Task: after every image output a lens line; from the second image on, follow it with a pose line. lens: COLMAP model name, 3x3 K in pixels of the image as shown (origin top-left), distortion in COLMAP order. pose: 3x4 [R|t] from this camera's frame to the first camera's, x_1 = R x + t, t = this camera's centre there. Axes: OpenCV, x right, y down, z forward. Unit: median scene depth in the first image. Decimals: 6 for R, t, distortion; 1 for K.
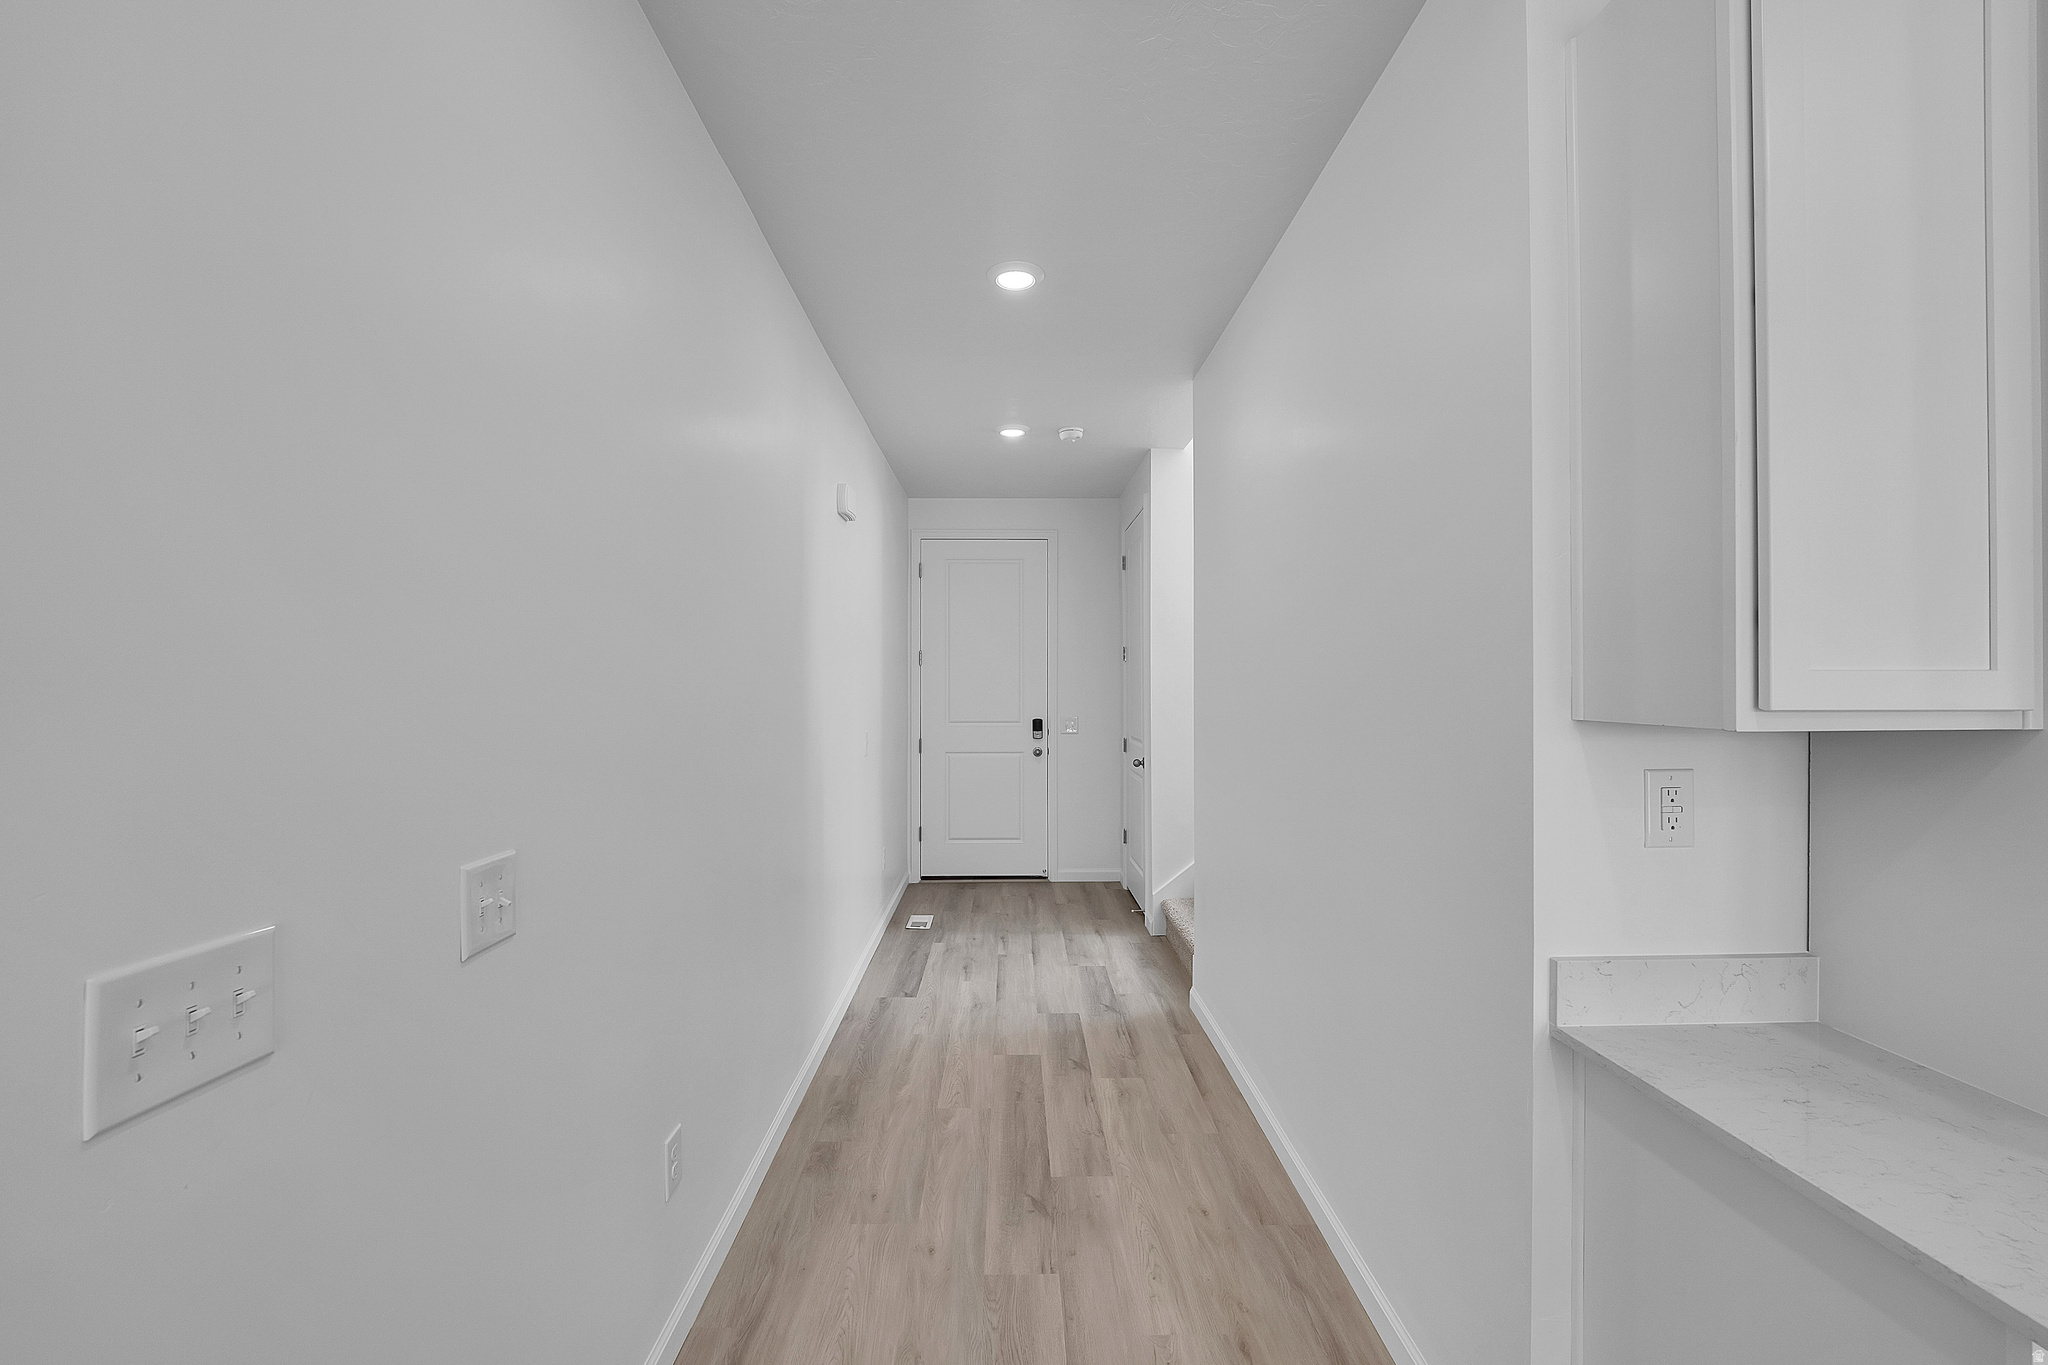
lens RADIAL K [[853.6, 0, 1012.7], [0, 853.6, 683.6], [0, 0, 1]] dist [-0.005455, -0.000896]
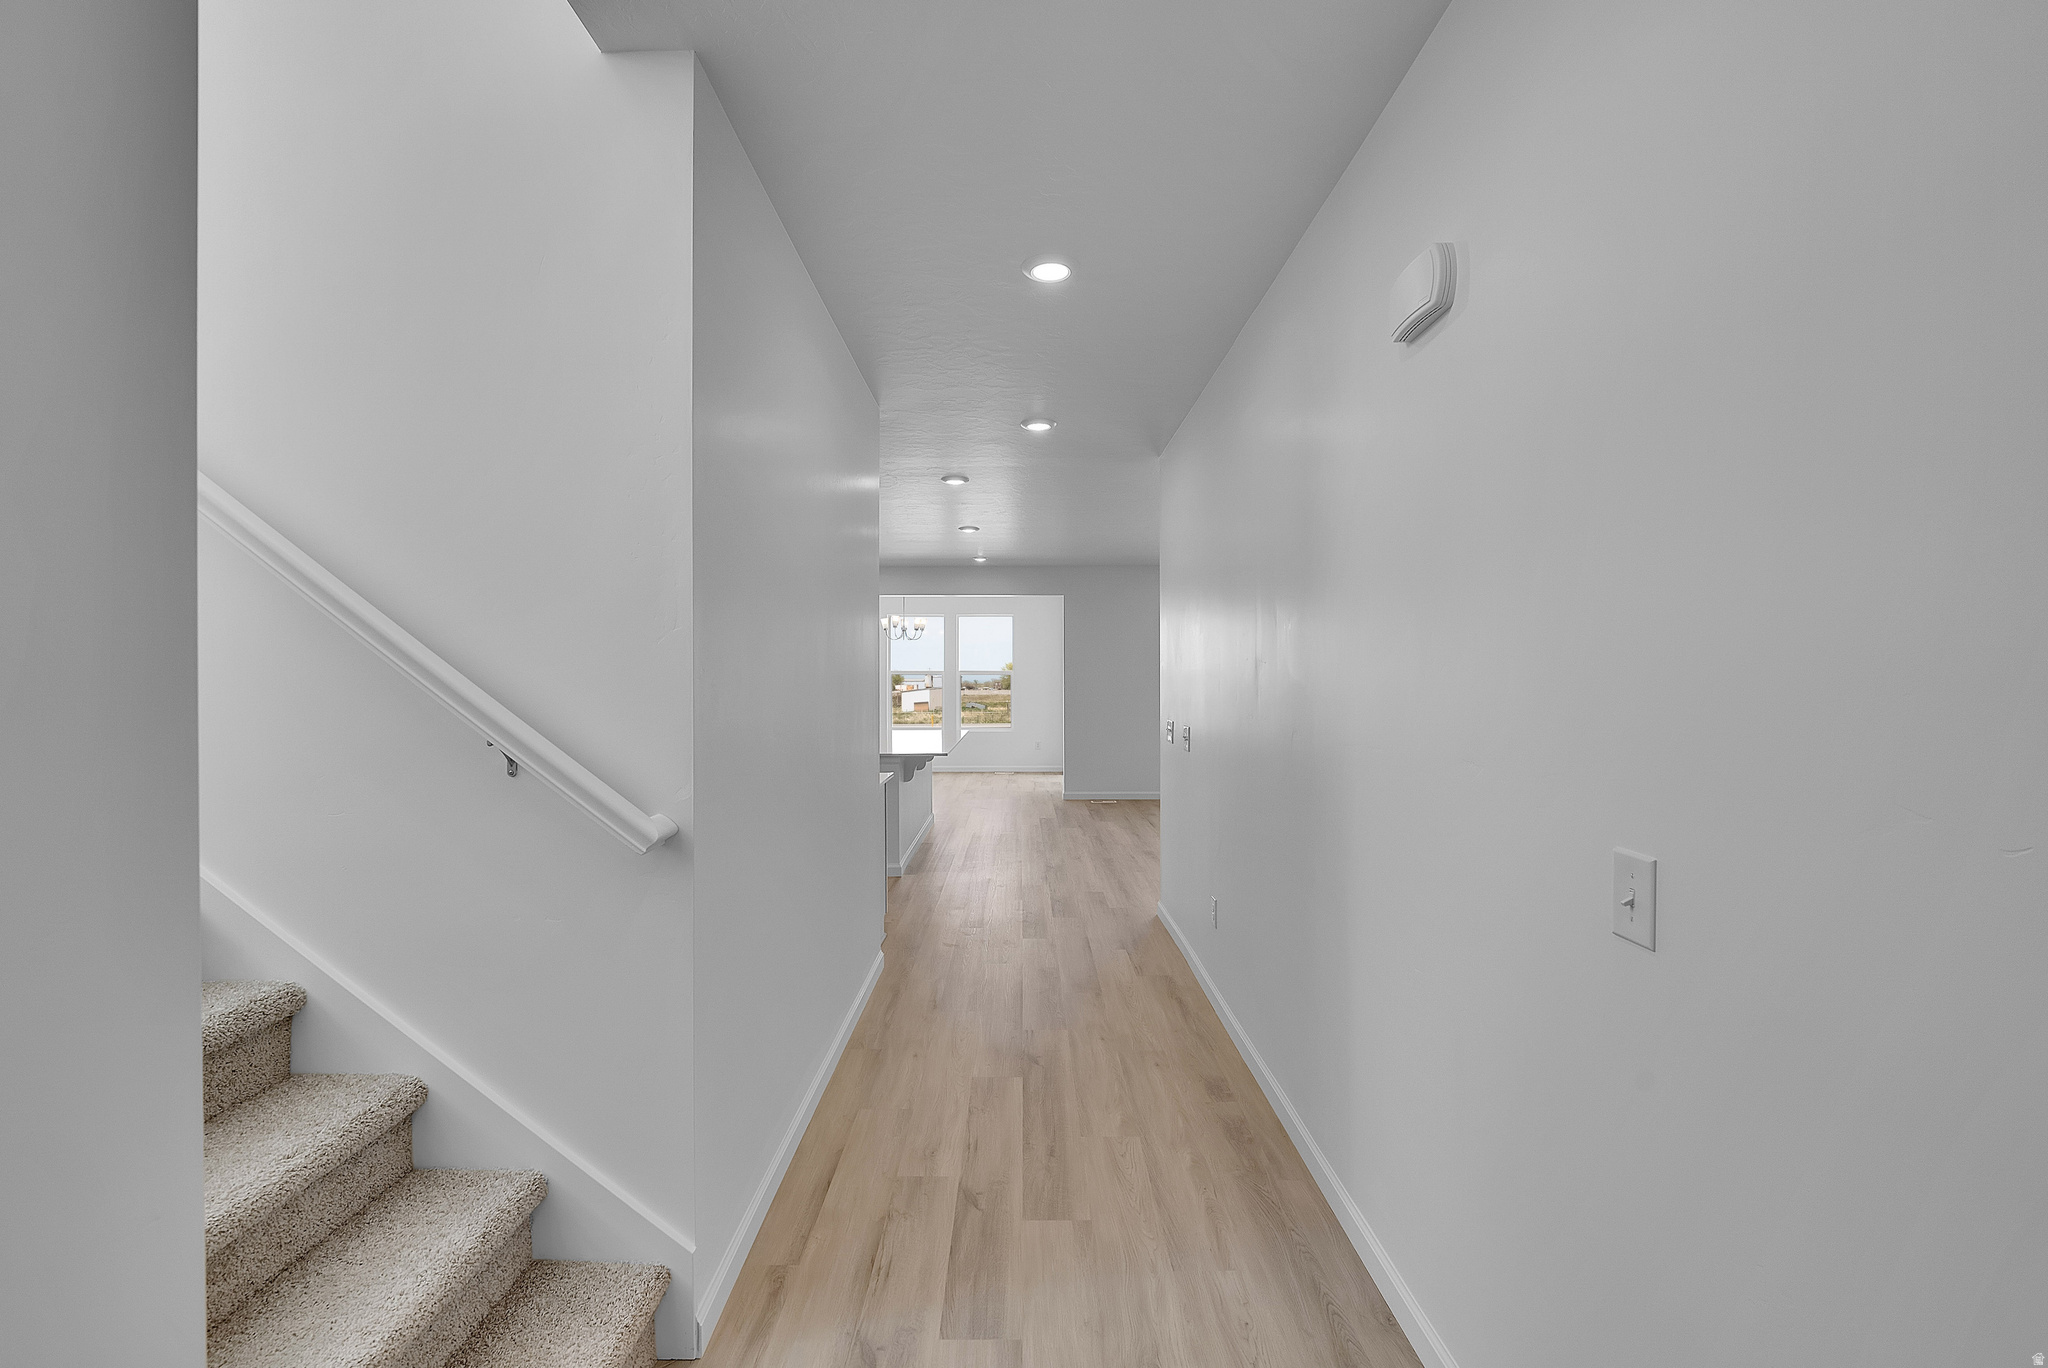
lens RADIAL K [[853.6, 0, 1022.7], [0, 853.6, 682.7], [0, 0, 1]] dist [-0.005455, -0.000896]
pose [[-0.999985, 0.003689, 0.004149, 0.030598], [0.003699, 0.999991, 0.002257, 0.001667], [-0.004140, 0.002272, -0.999989, 1.827133]]
